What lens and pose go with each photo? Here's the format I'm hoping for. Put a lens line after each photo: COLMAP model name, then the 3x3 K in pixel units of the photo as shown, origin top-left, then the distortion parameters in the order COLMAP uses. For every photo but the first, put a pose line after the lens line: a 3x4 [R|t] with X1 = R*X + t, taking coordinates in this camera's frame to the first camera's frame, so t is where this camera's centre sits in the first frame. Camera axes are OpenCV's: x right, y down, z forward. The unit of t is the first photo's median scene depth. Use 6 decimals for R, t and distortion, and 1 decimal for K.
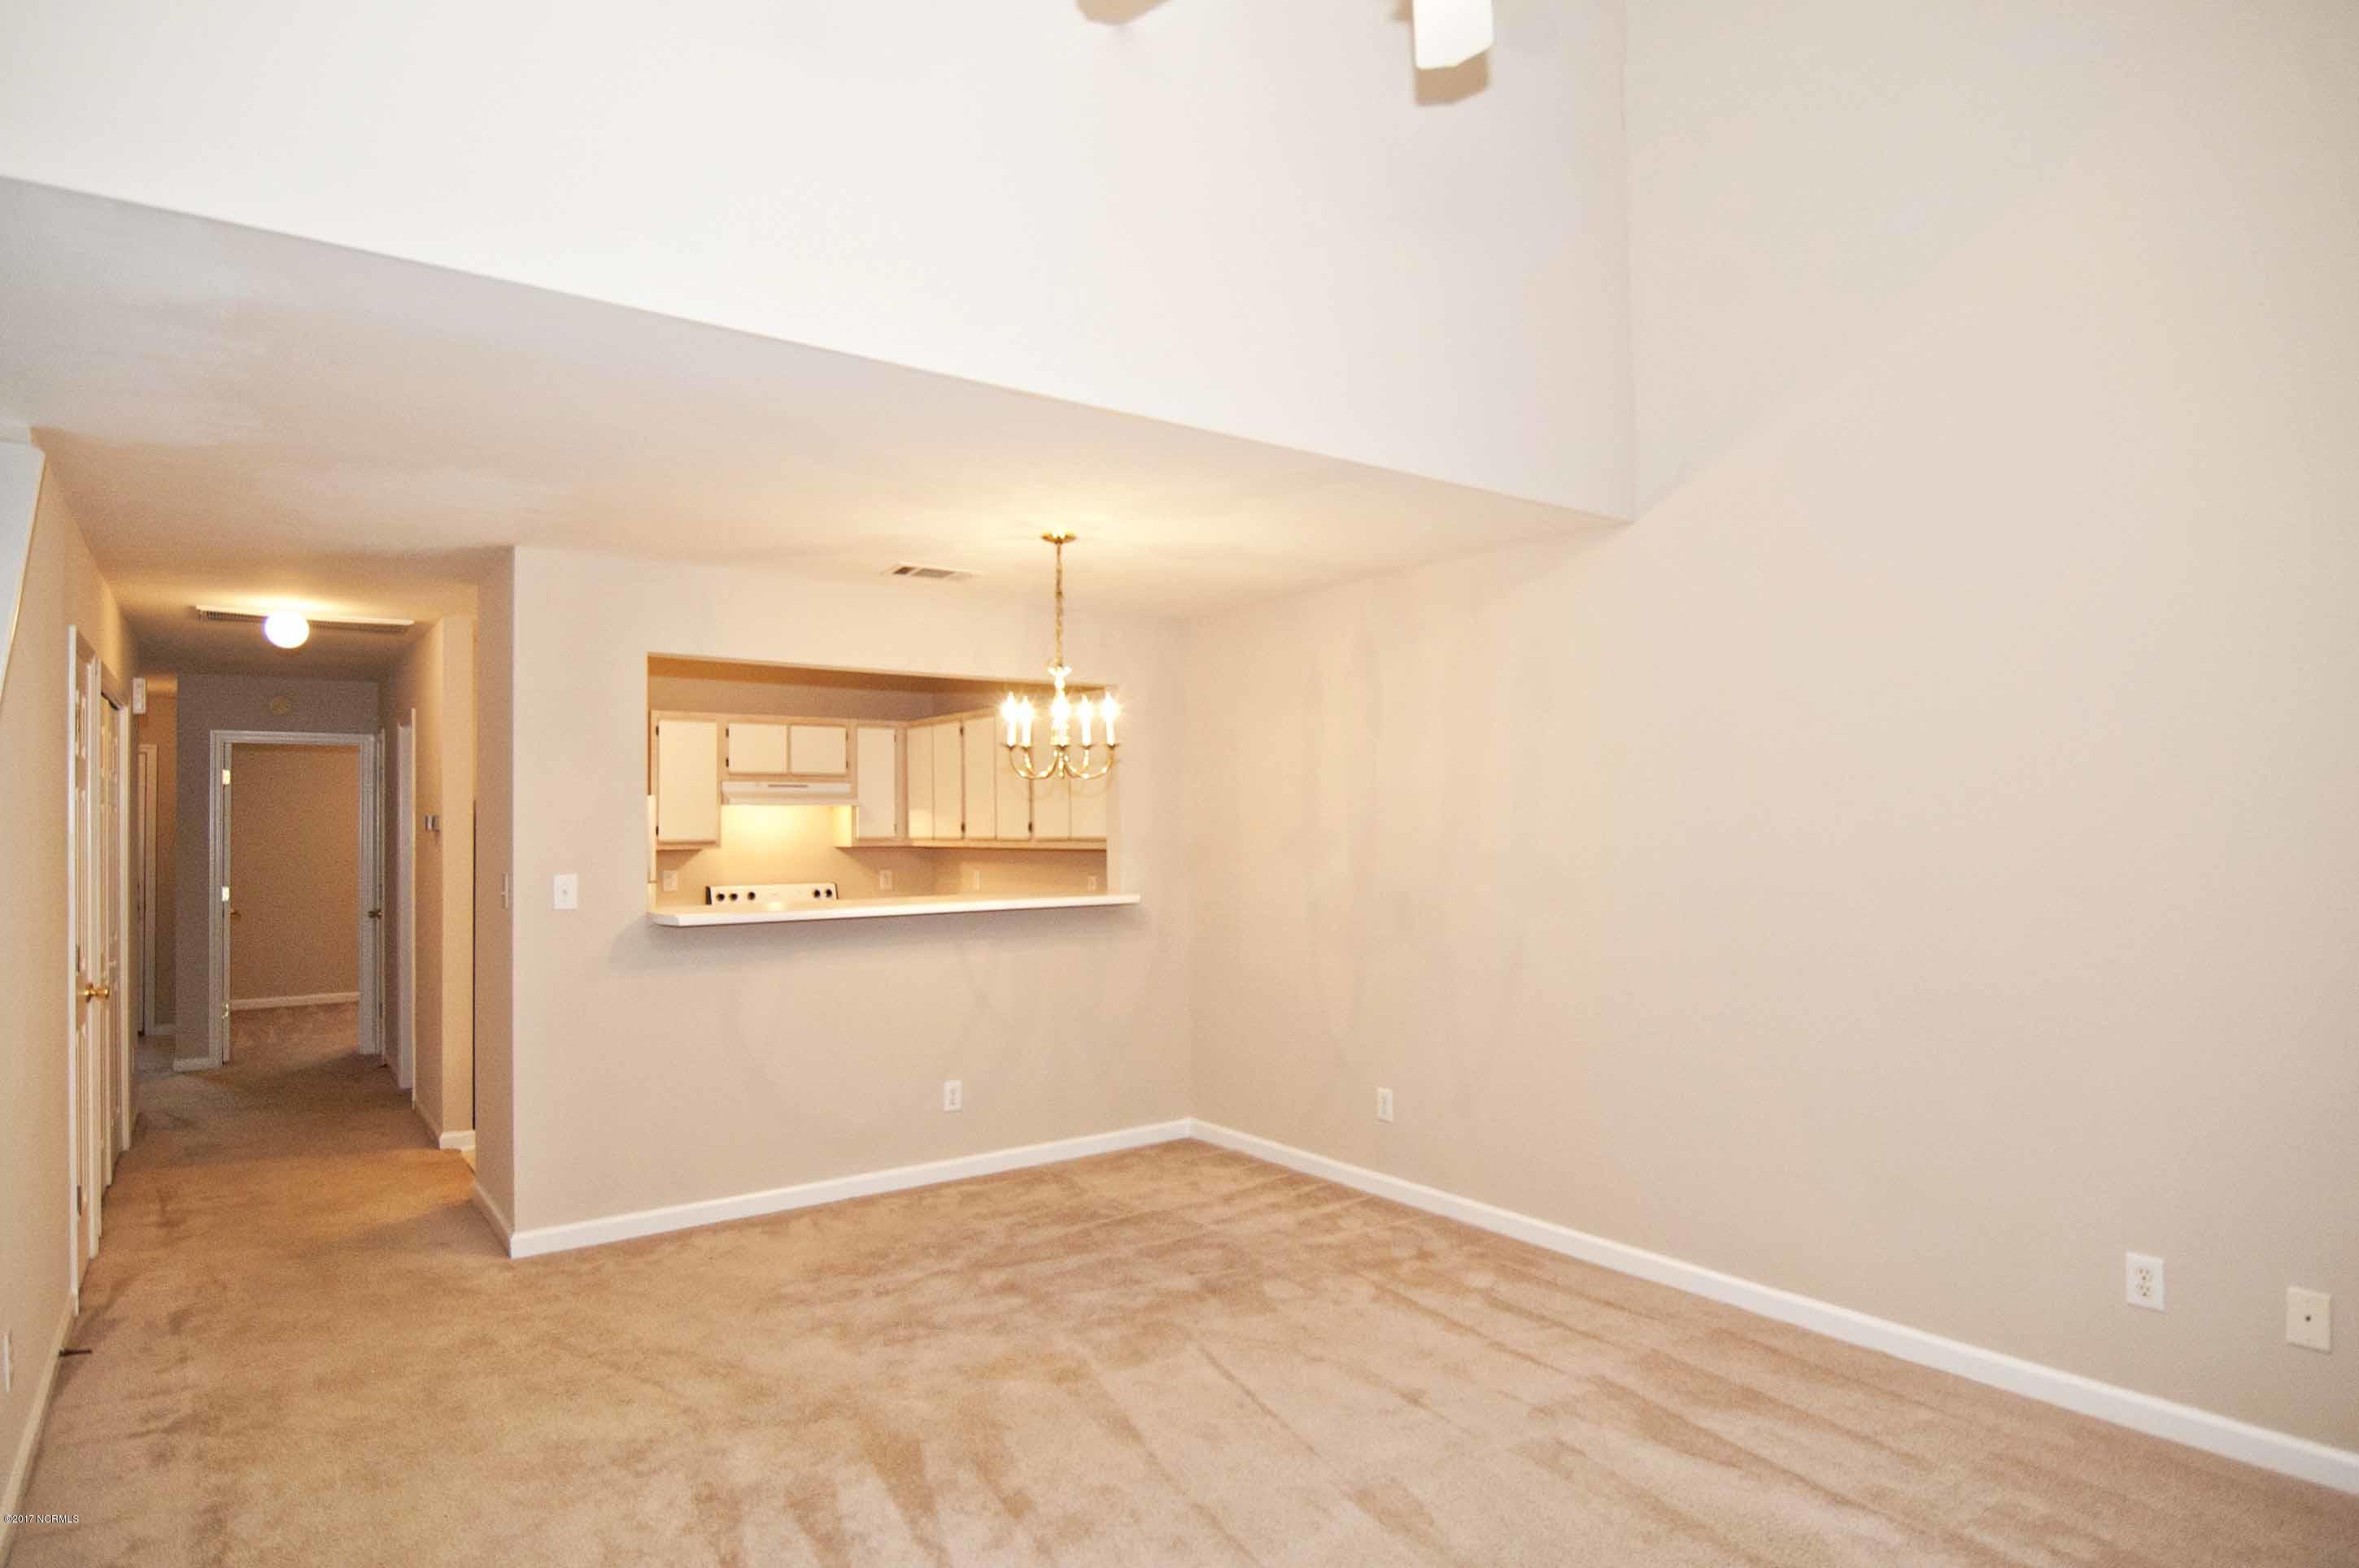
lens RADIAL K [[1312.7, 0, 1177.3], [0, 1312.7, 814.1], [0, 0, 1]] dist [-0.001973, -0.000481]
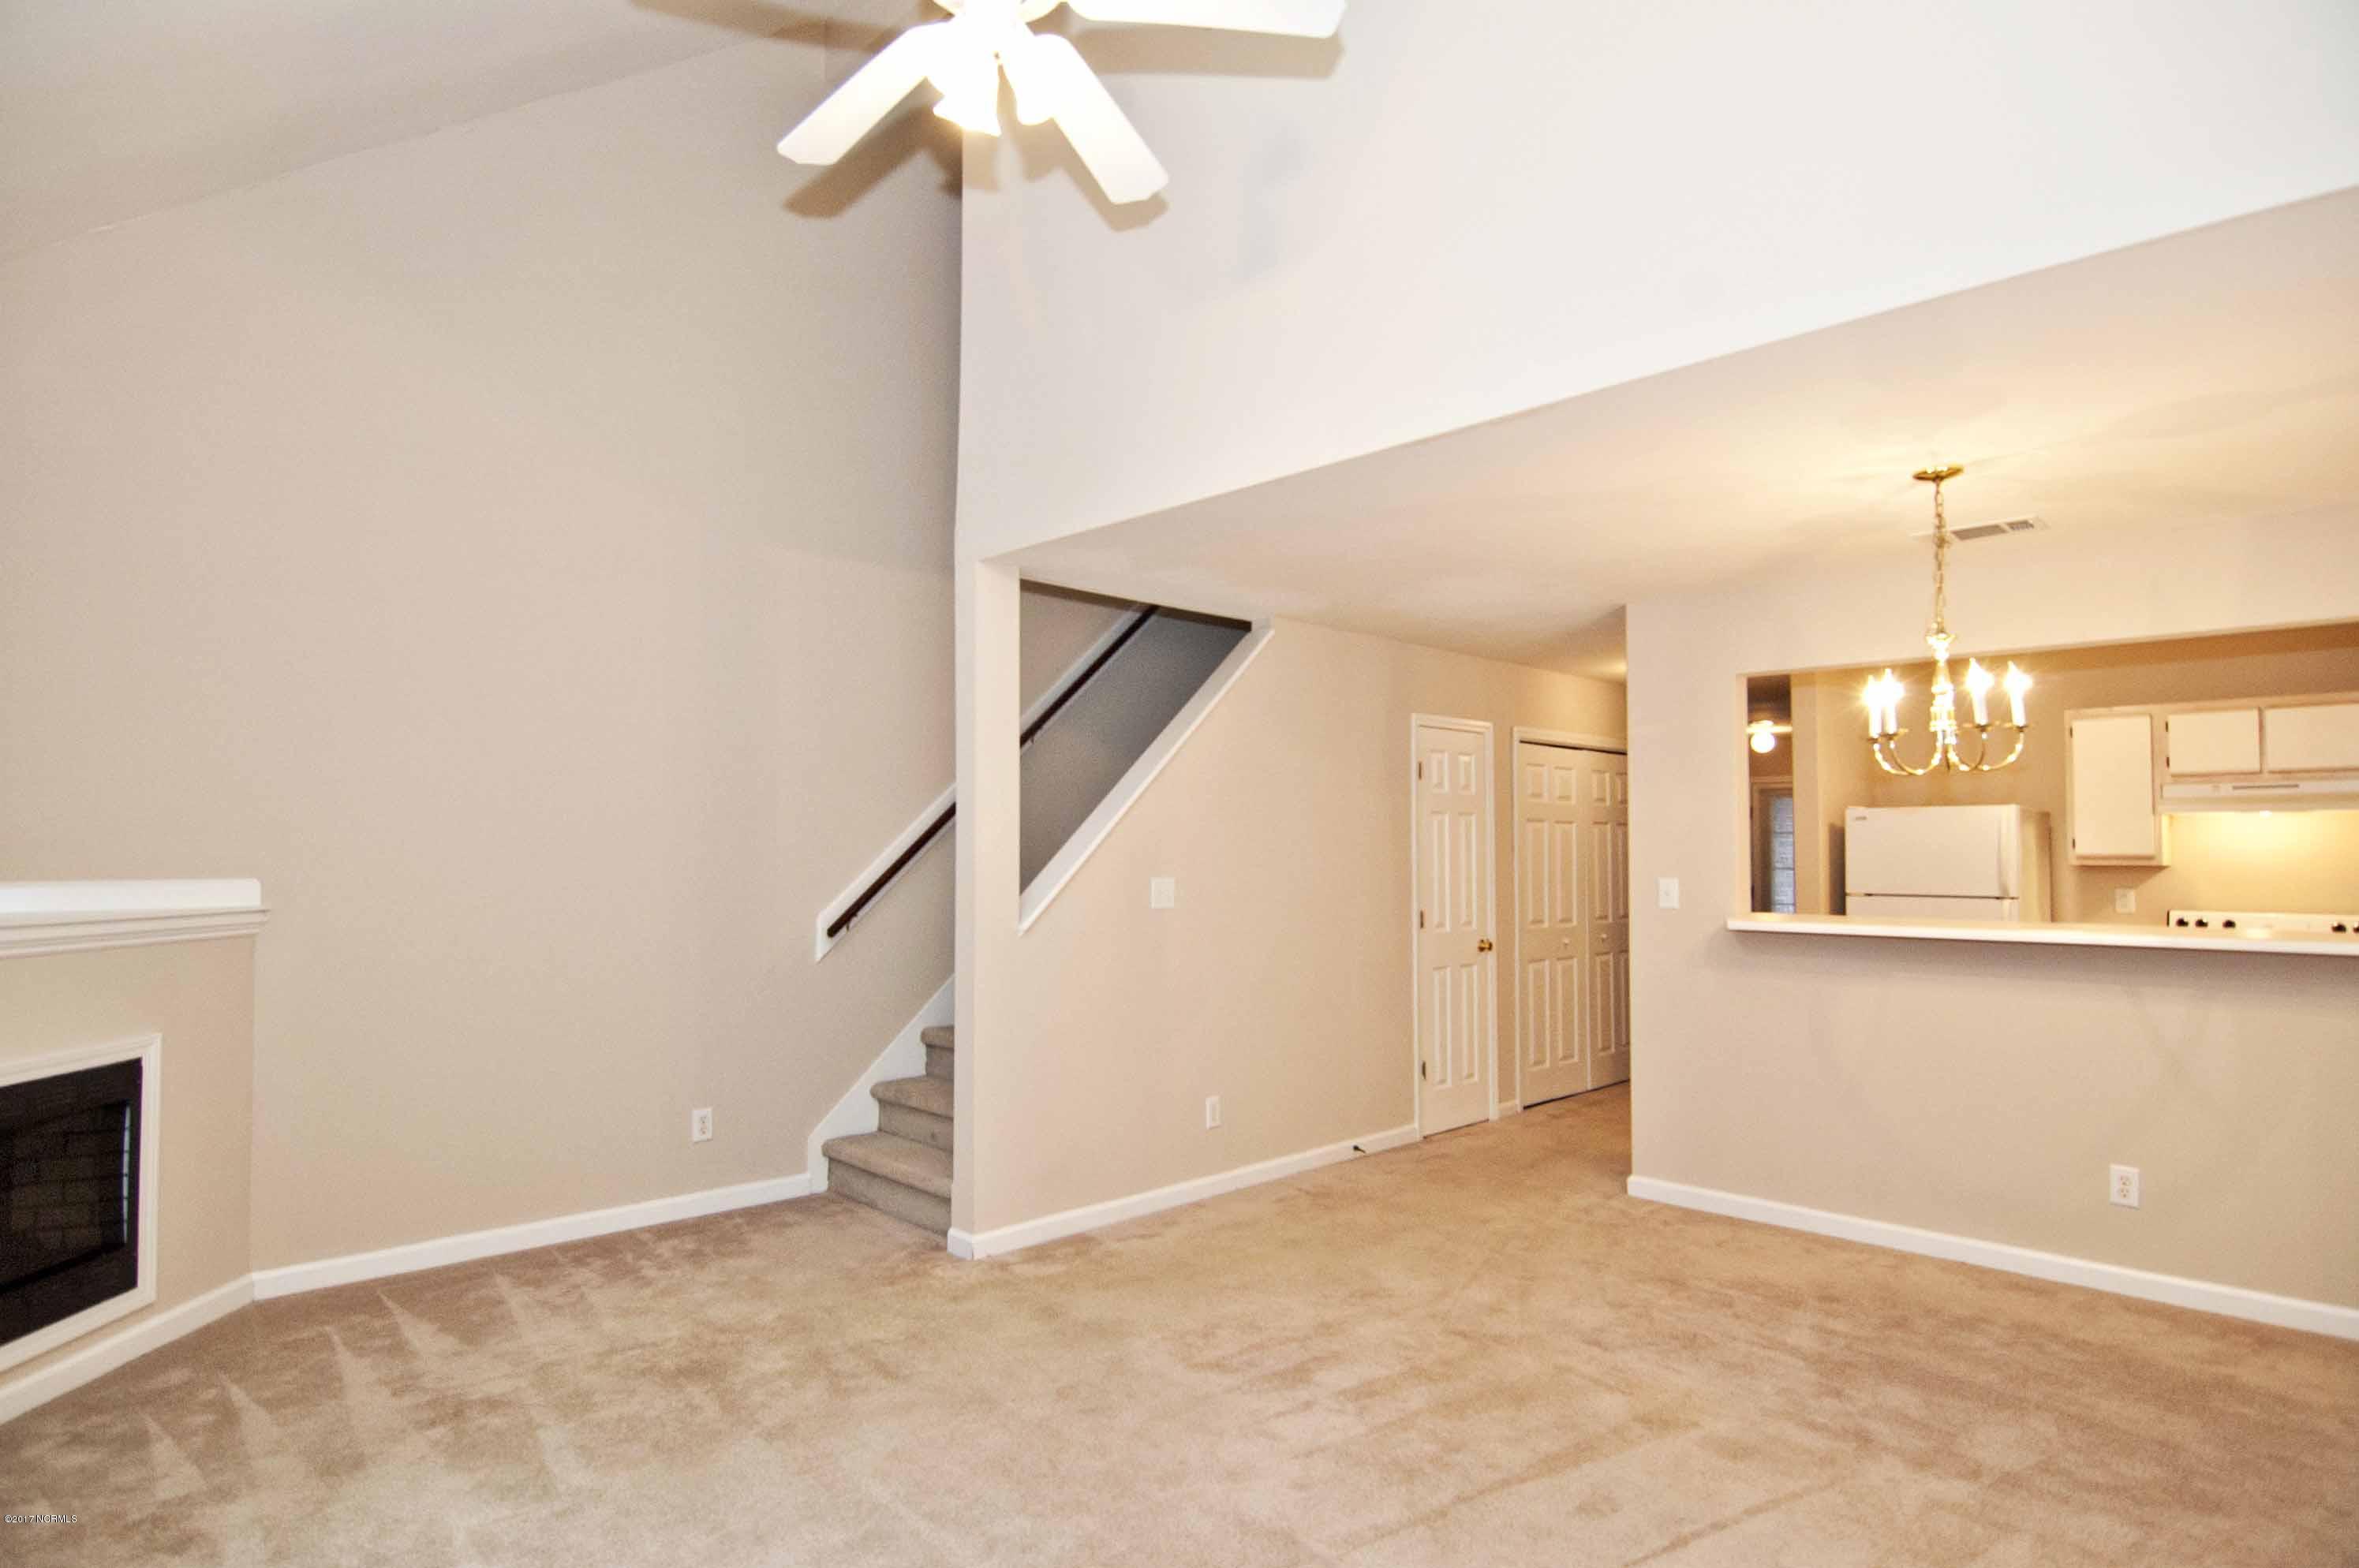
lens RADIAL K [[1275.7, 0, 1176.9], [0, 1275.7, 839.6], [0, 0, 1]] dist [-0.005208, -0.001118]
pose [[0.155769, -0.001194, -0.987793, 0.364135], [0.007302, 0.999973, -0.000057, 0.005623], [0.987767, -0.007203, 0.155773, 0.252872]]
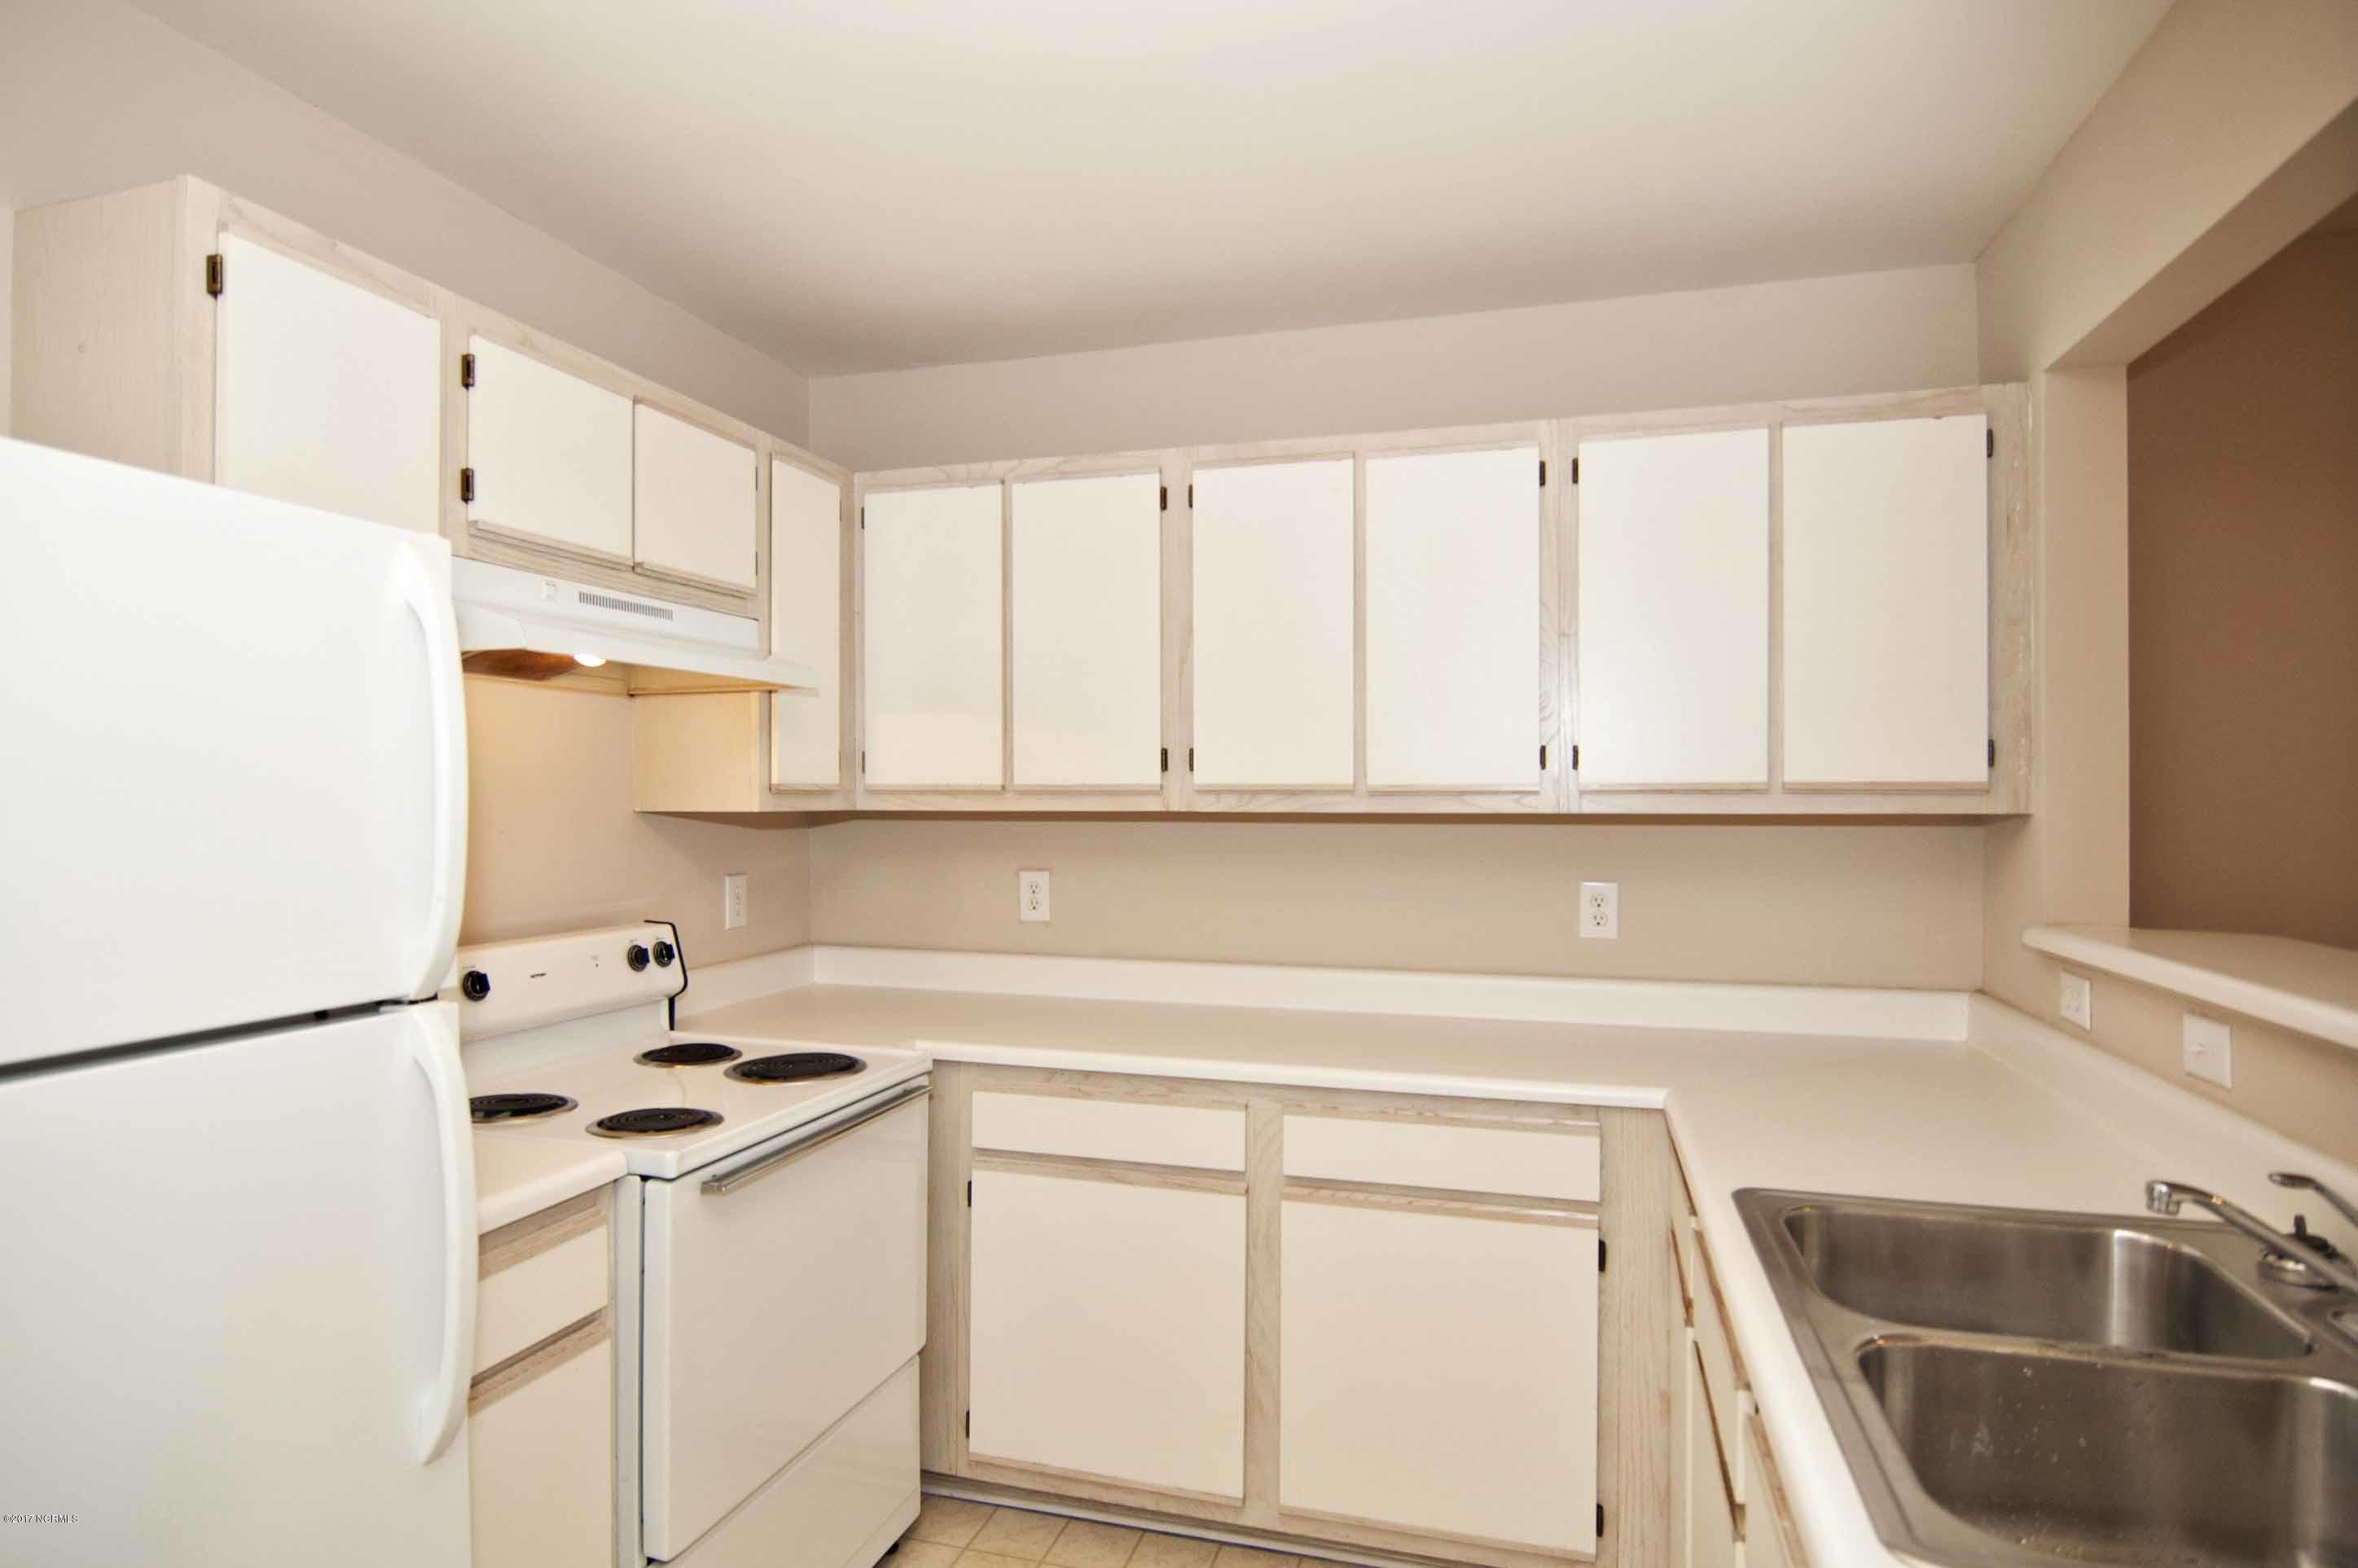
lens RADIAL K [[1271.9, 0, 1181.9], [0, 1271.9, 775.5], [0, 0, 1]] dist [-0.000743, -0.000418]
pose [[0.775547, 0.009116, 0.631224, -0.396568], [-0.011905, 0.999929, 0.000186, 0.015670], [-0.631178, -0.007659, 0.775601, 0.727517]]
